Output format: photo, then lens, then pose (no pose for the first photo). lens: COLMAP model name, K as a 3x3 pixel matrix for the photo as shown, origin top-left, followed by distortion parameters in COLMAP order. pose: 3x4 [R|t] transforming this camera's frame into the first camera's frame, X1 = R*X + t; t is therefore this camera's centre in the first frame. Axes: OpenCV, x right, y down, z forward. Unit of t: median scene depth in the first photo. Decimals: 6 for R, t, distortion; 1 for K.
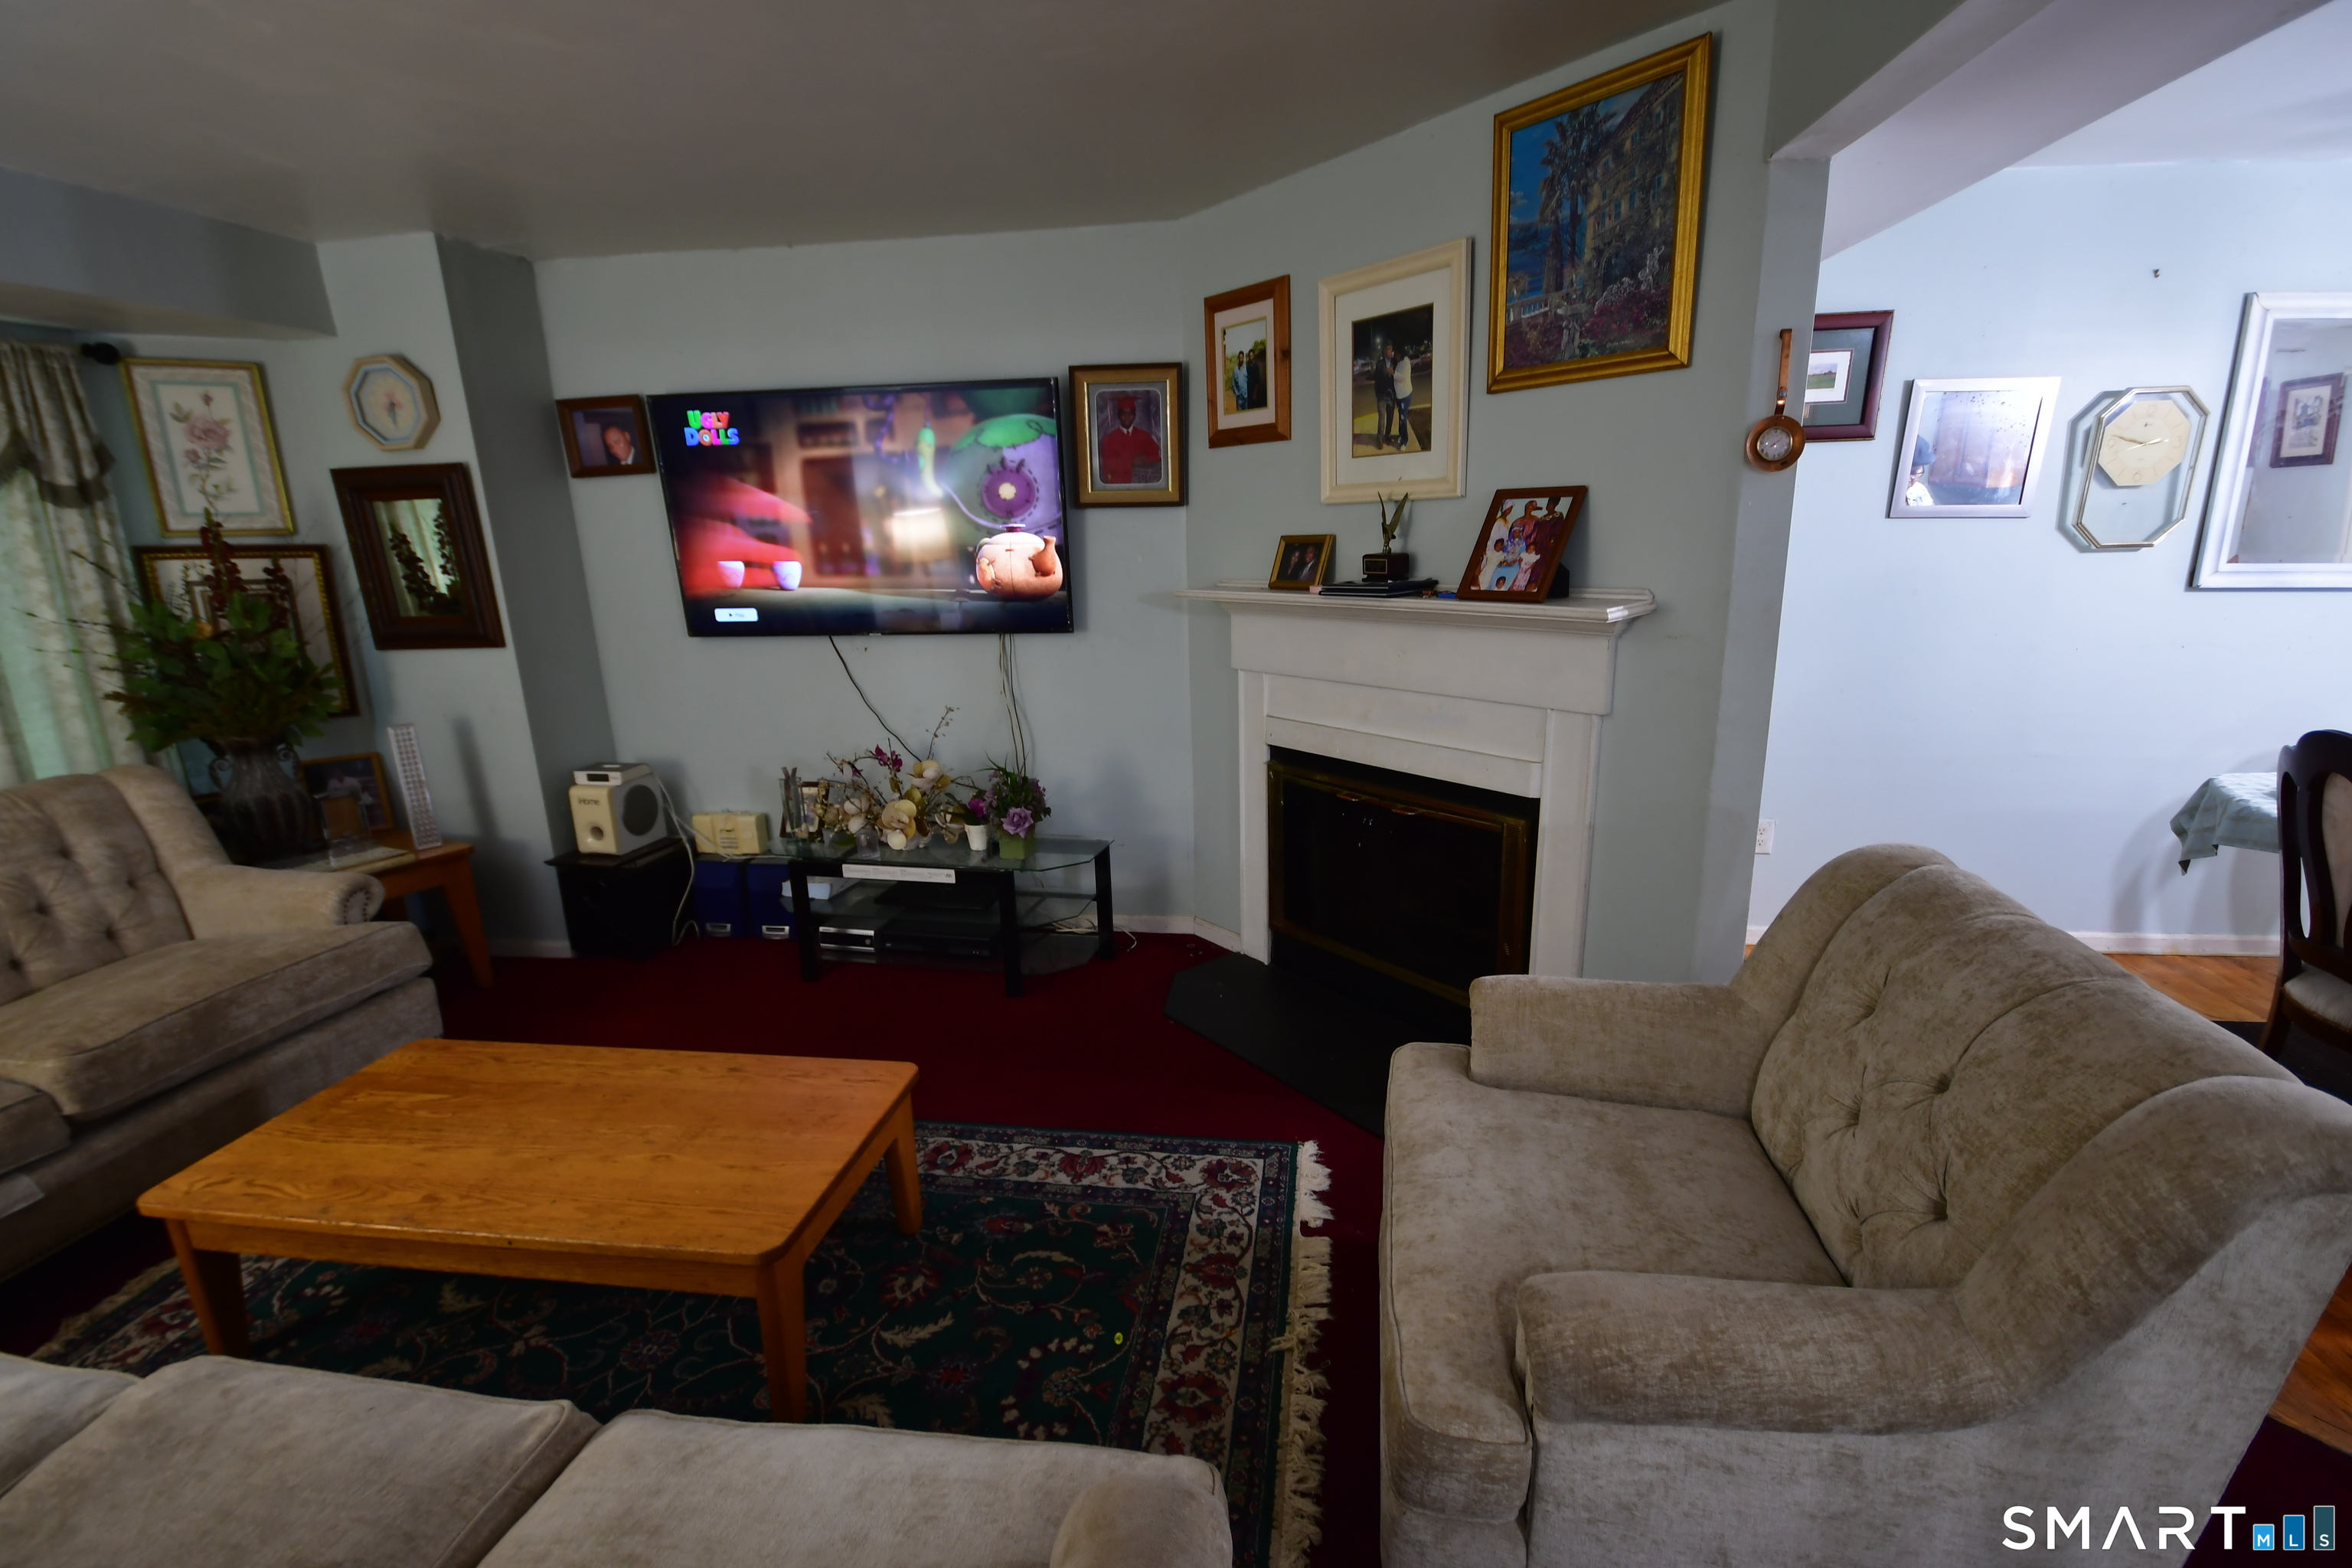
lens RADIAL K [[1010.2, 0, 1197.1], [0, 1010.2, 795.1], [0, 0, 1]] dist [-0.000531, -0.013291]
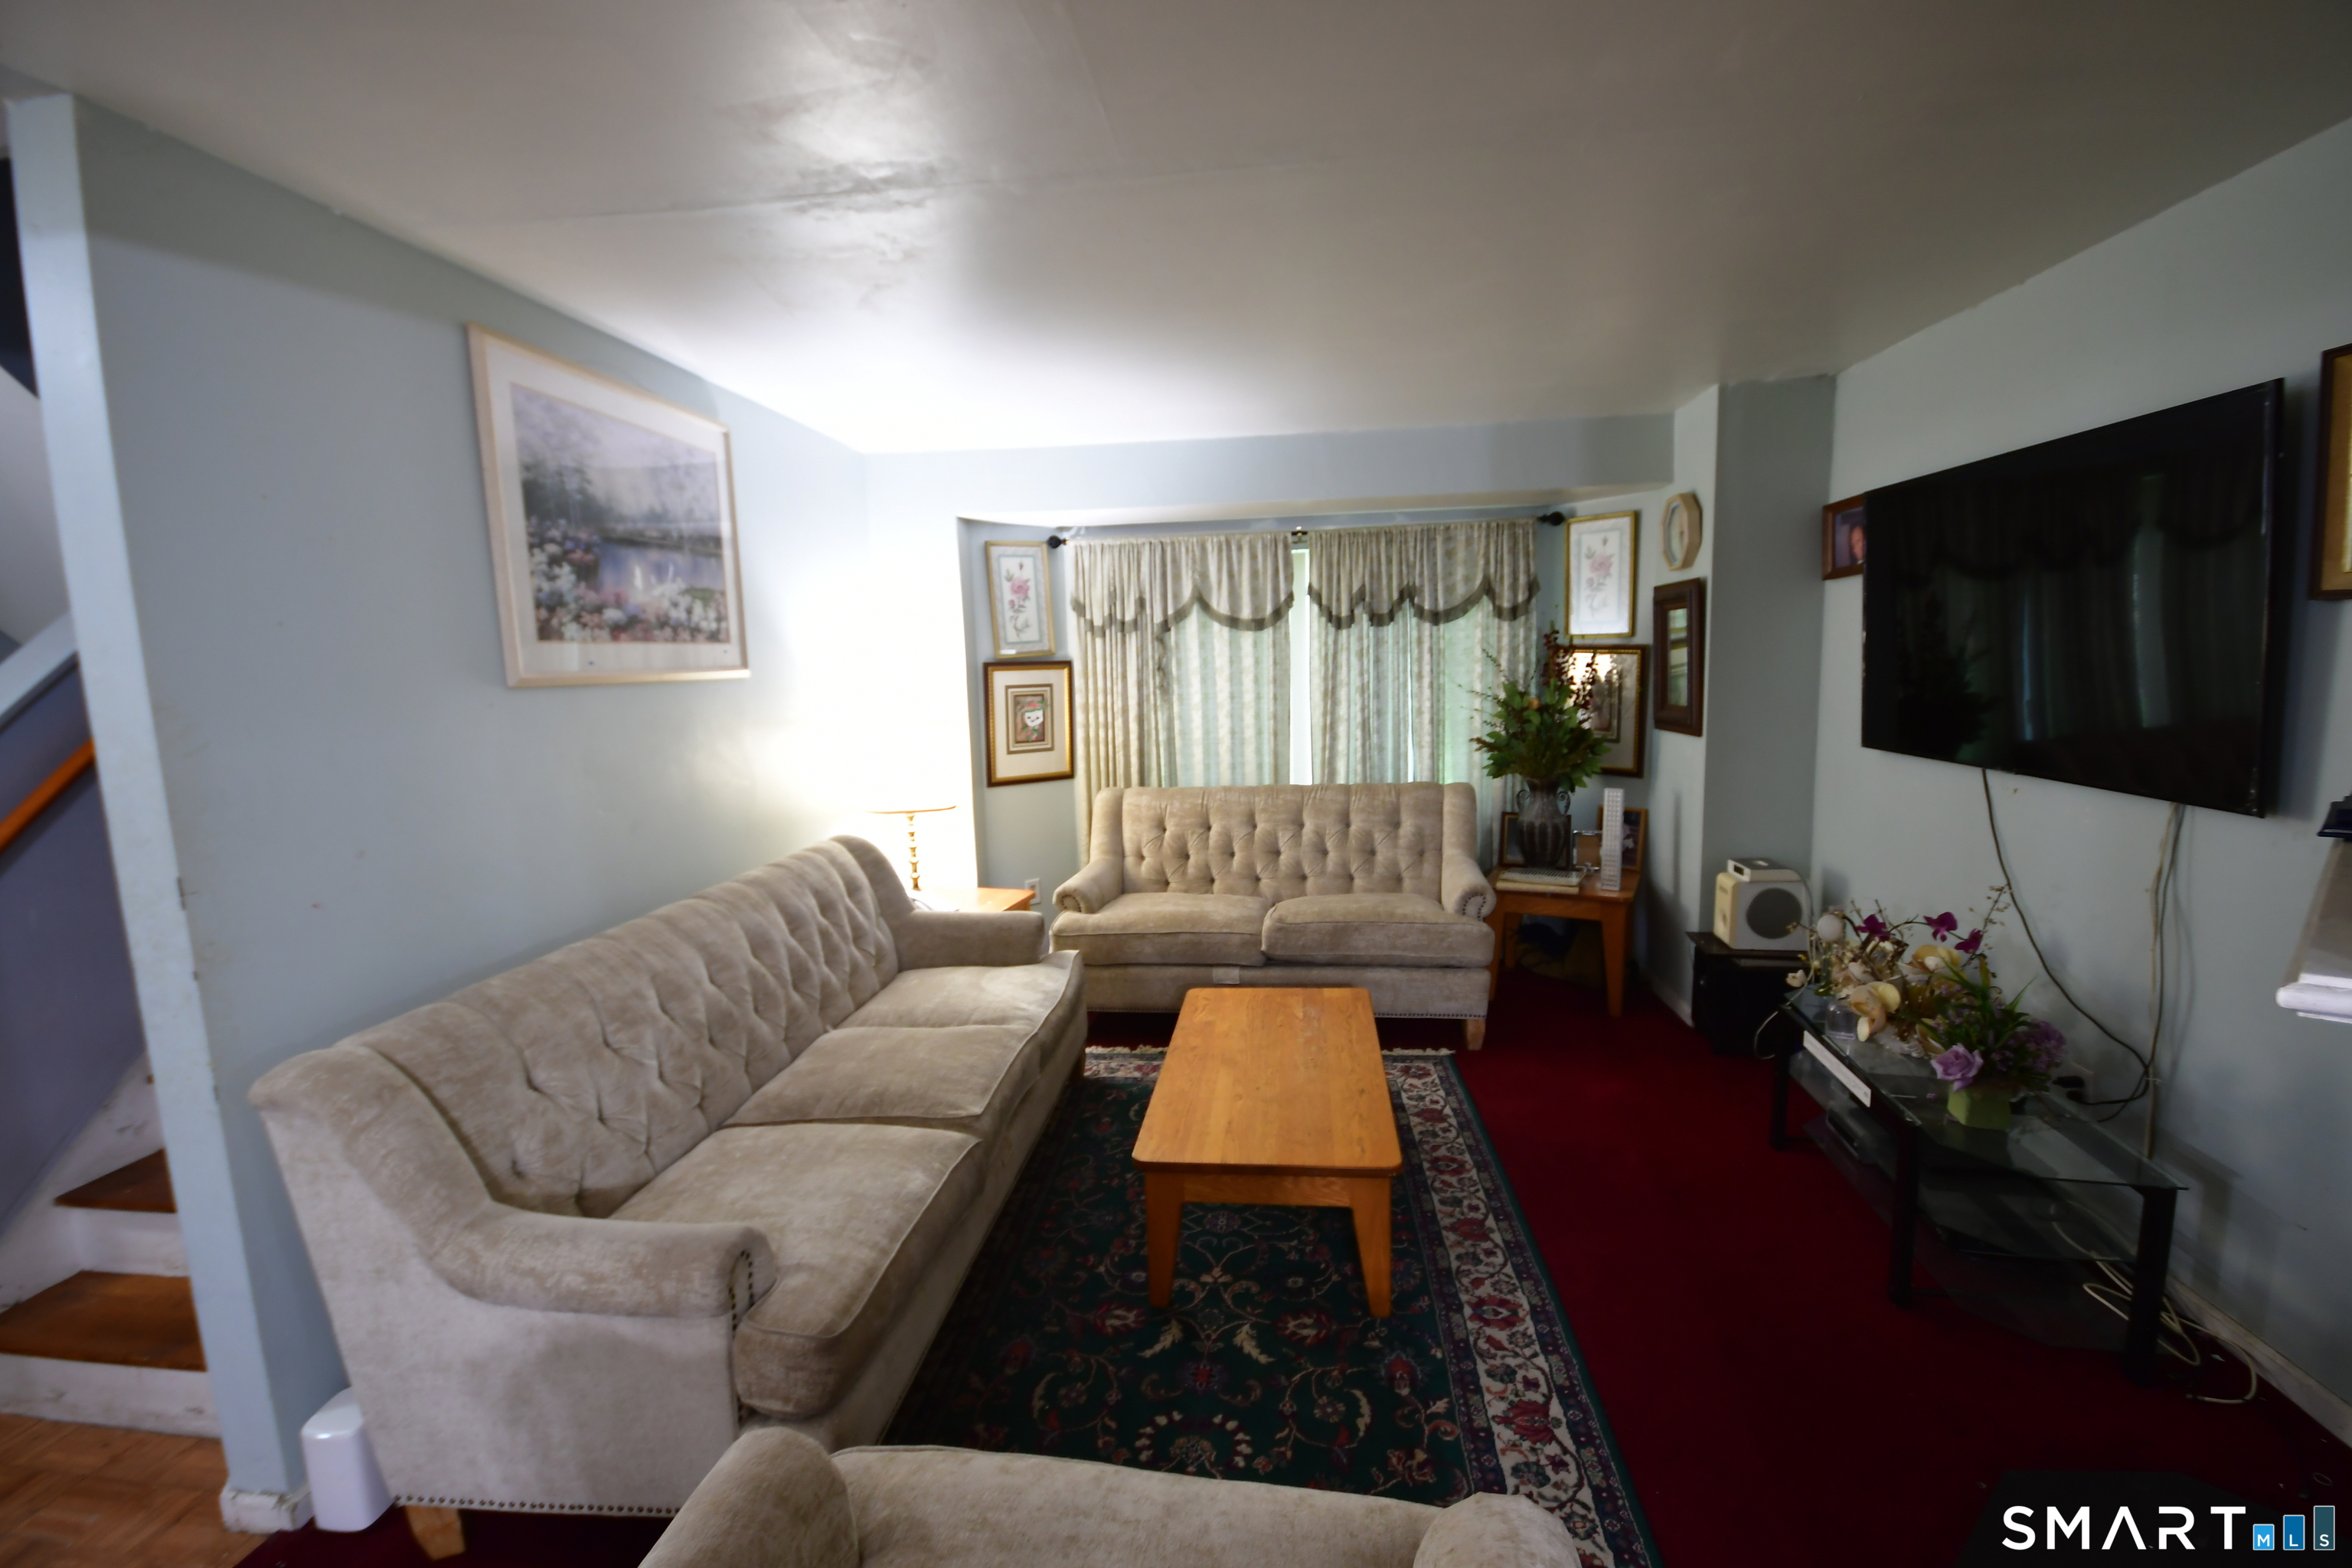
lens RADIAL K [[1010.2, 0, 1197.1], [0, 1010.2, 795.1], [0, 0, 1]] dist [-0.000531, -0.013291]
pose [[0.029625, 0.155150, -0.987447, 0.489024], [-0.219686, 0.964736, 0.144991, -0.147100], [0.975121, 0.212632, 0.062665, 0.468084]]
